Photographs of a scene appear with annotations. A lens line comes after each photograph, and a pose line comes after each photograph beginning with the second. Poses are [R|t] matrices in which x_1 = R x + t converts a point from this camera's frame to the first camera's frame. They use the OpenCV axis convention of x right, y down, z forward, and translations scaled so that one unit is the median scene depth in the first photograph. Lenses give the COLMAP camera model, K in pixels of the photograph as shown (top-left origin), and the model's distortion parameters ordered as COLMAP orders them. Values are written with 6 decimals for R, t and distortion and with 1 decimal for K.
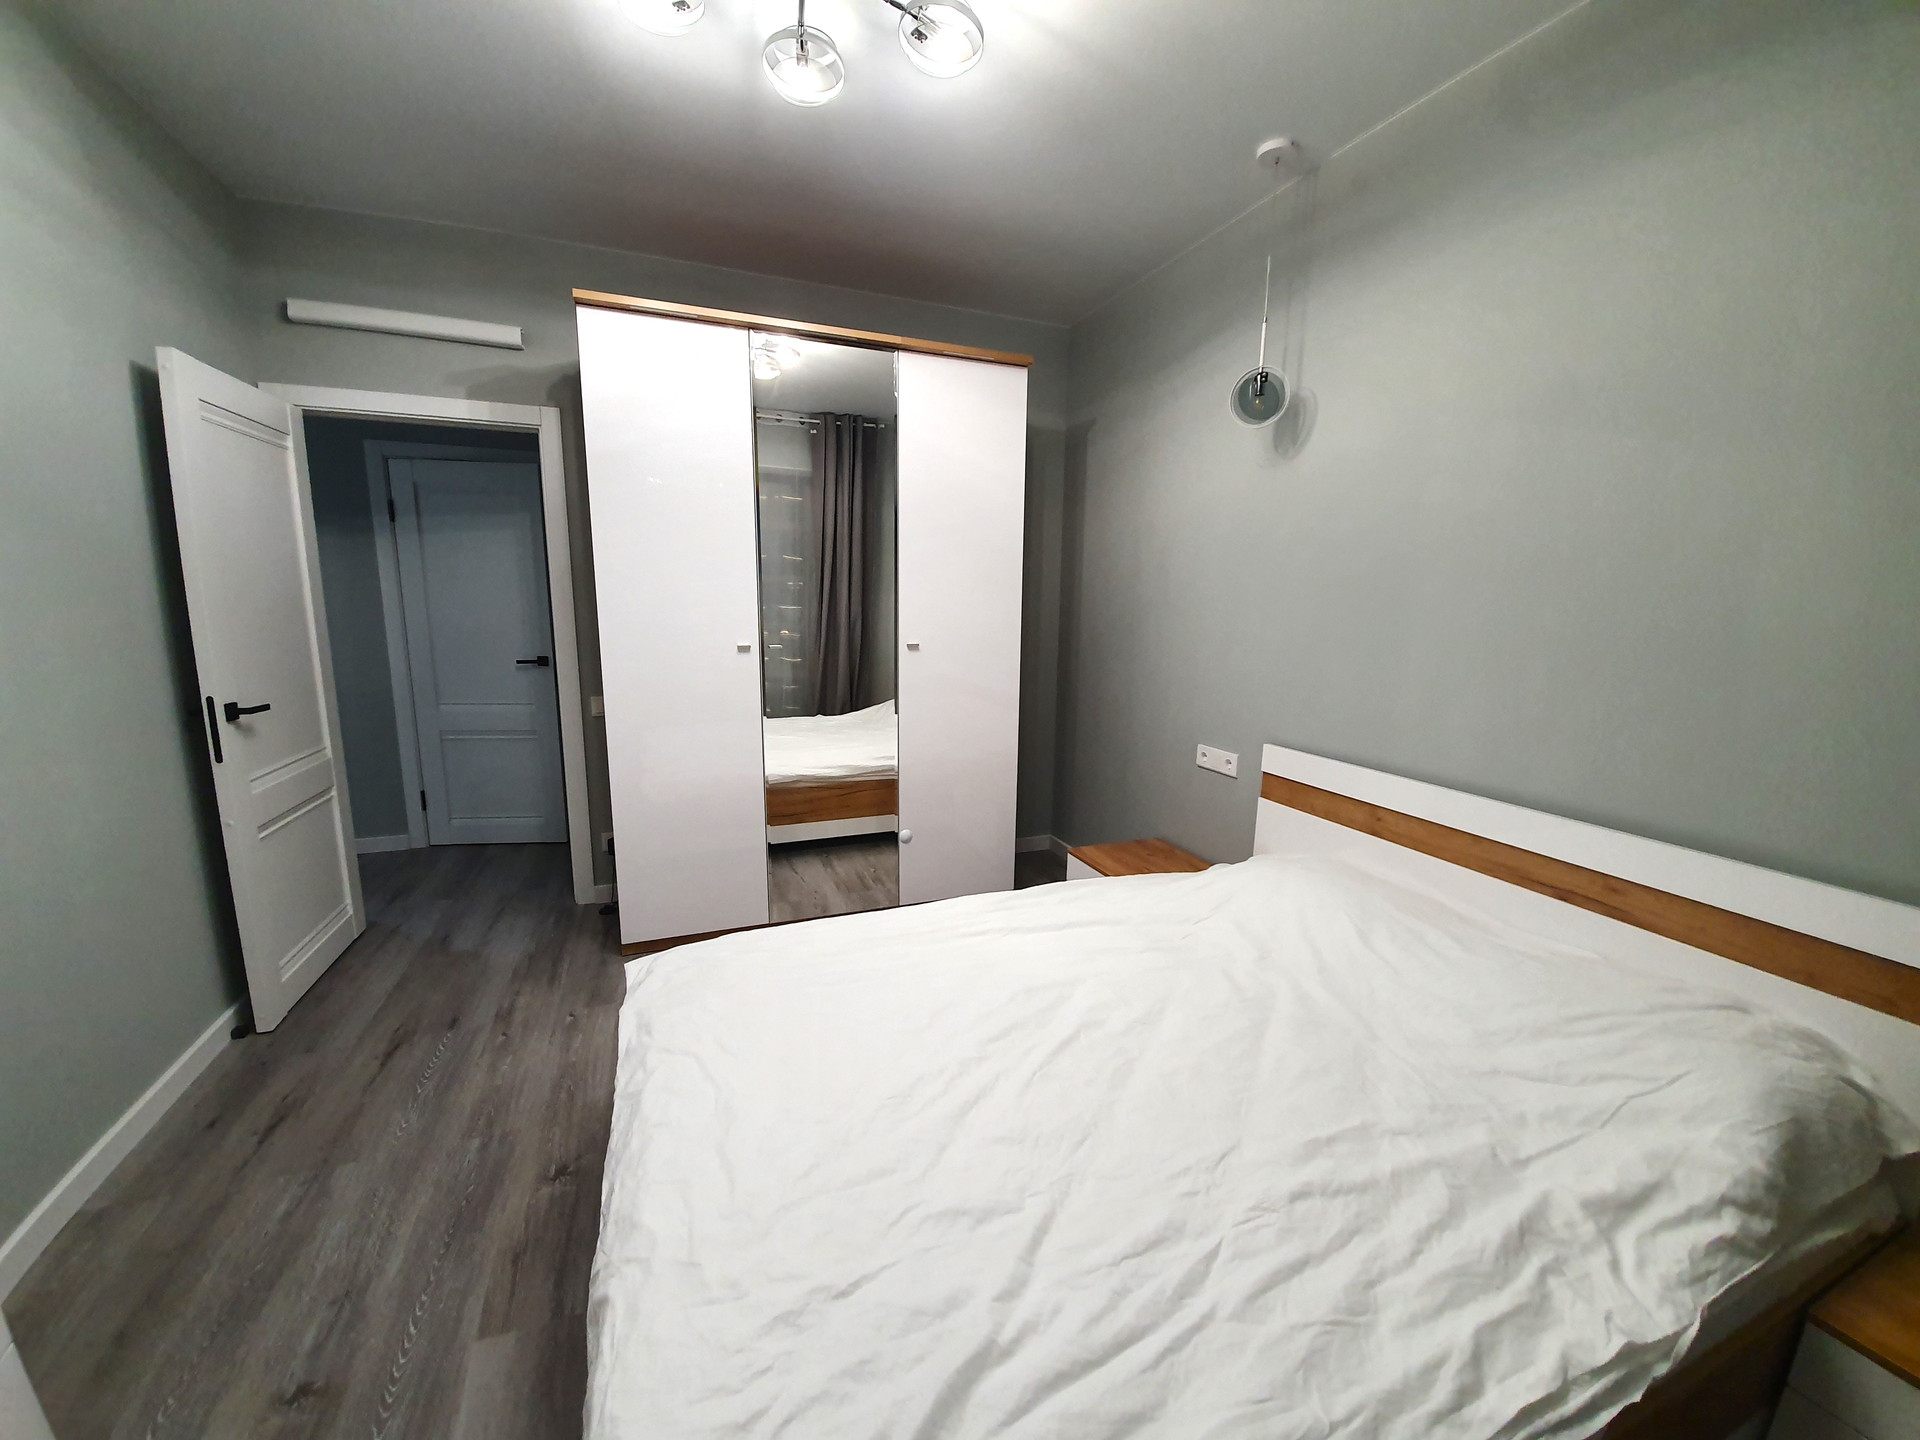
lens RADIAL K [[779.0, 0, 974.7], [0, 779.0, 730.8], [0, 0, 1]] dist [0.011171, -0.016669]
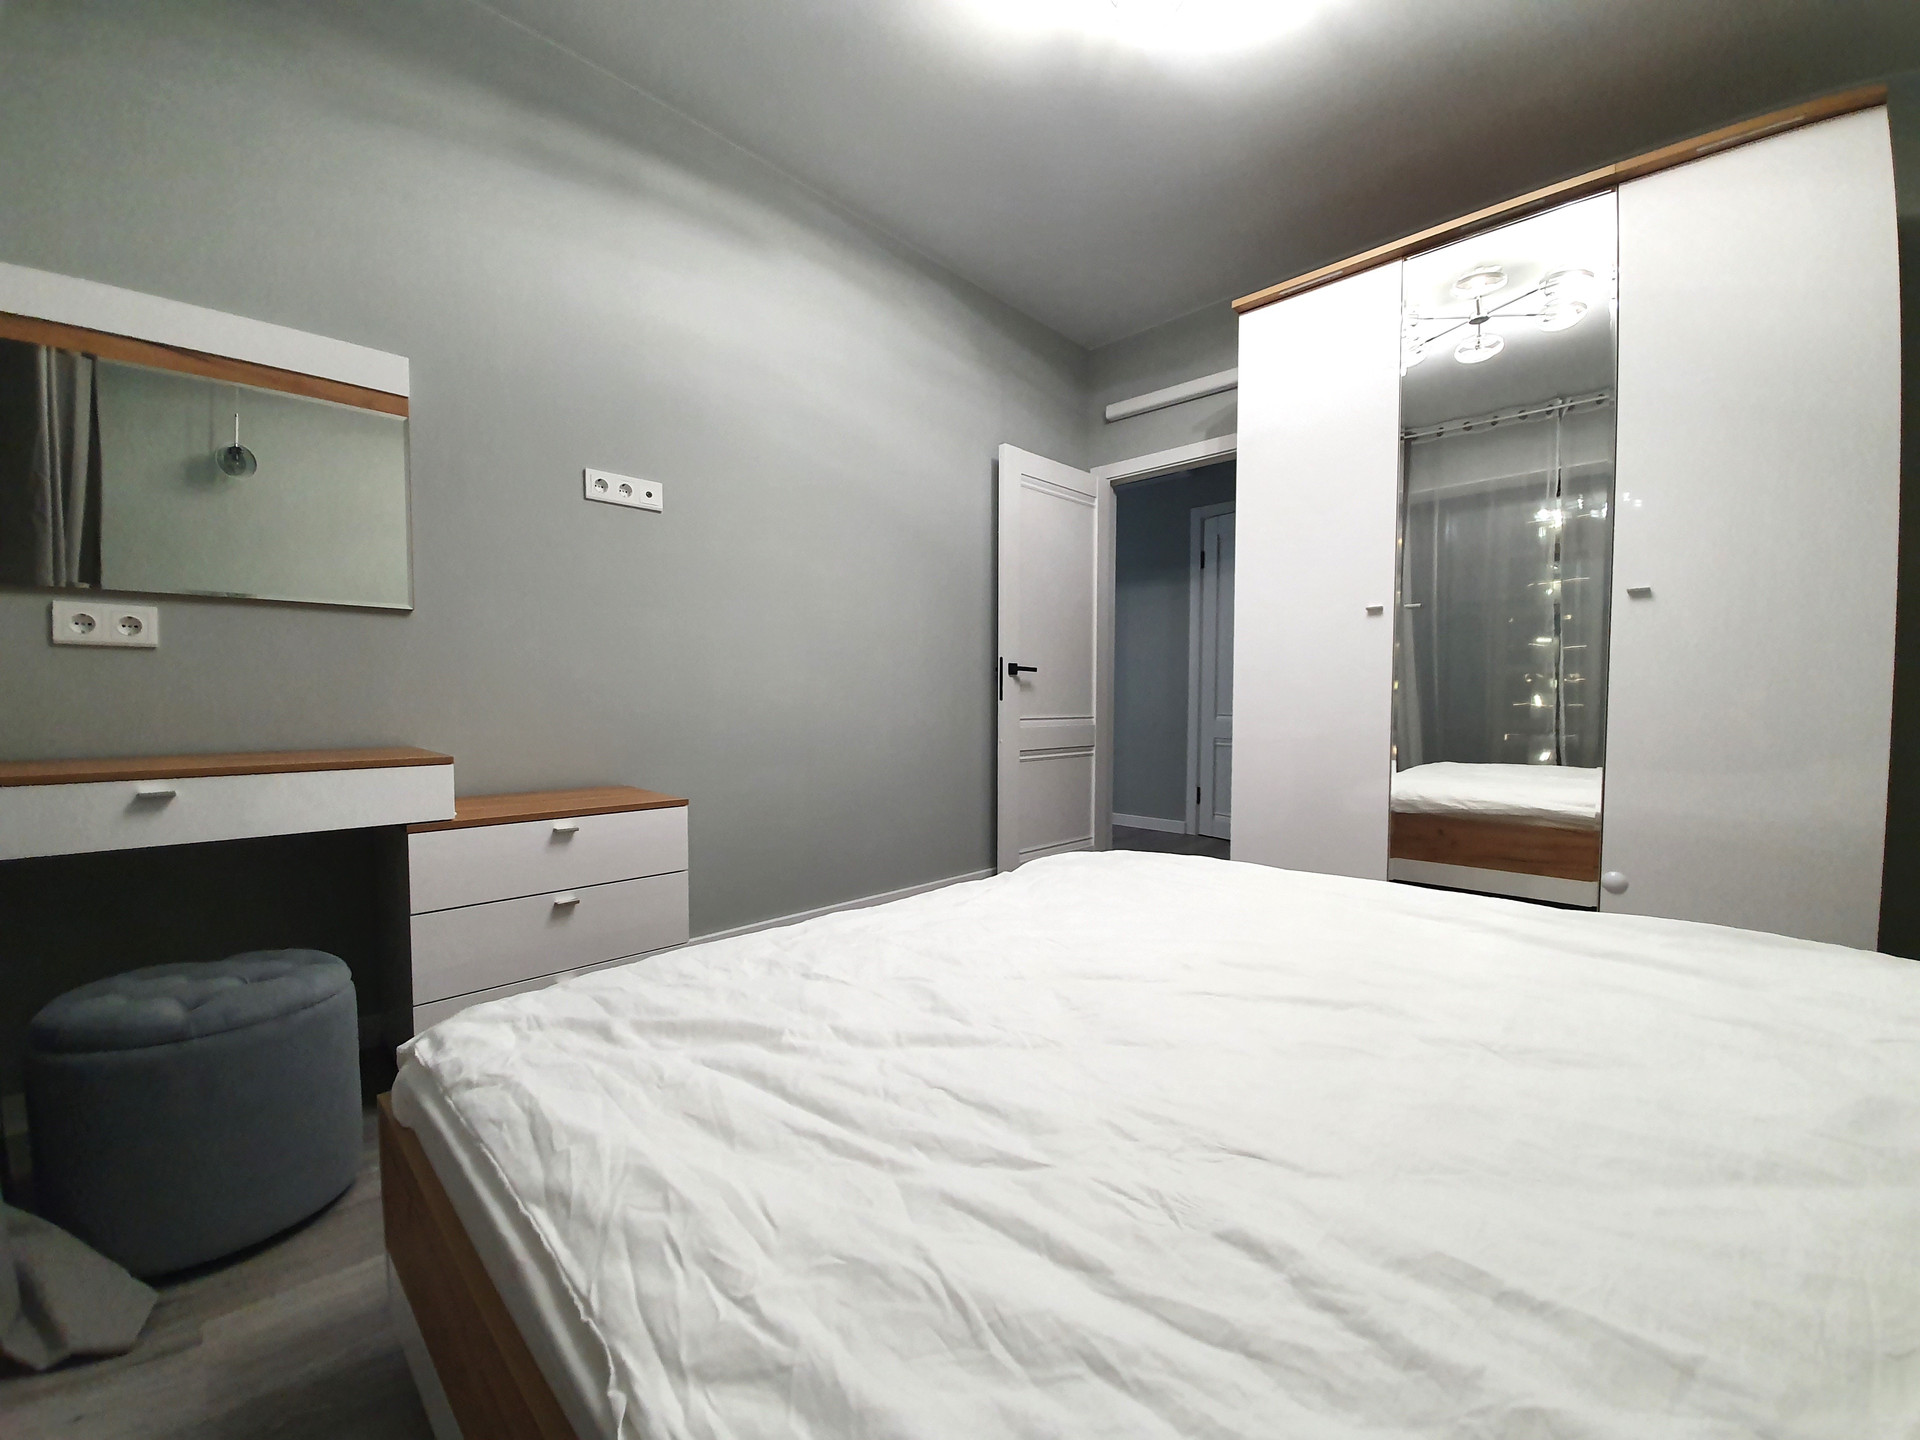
lens RADIAL K [[779.0, 0, 974.7], [0, 779.0, 730.8], [0, 0, 1]] dist [0.011171, -0.016669]
pose [[0.394338, 0.014532, -0.918851, 0.772703], [-0.165731, 0.984605, -0.055554, 0.346051], [0.903898, 0.174189, 0.390676, 0.615804]]
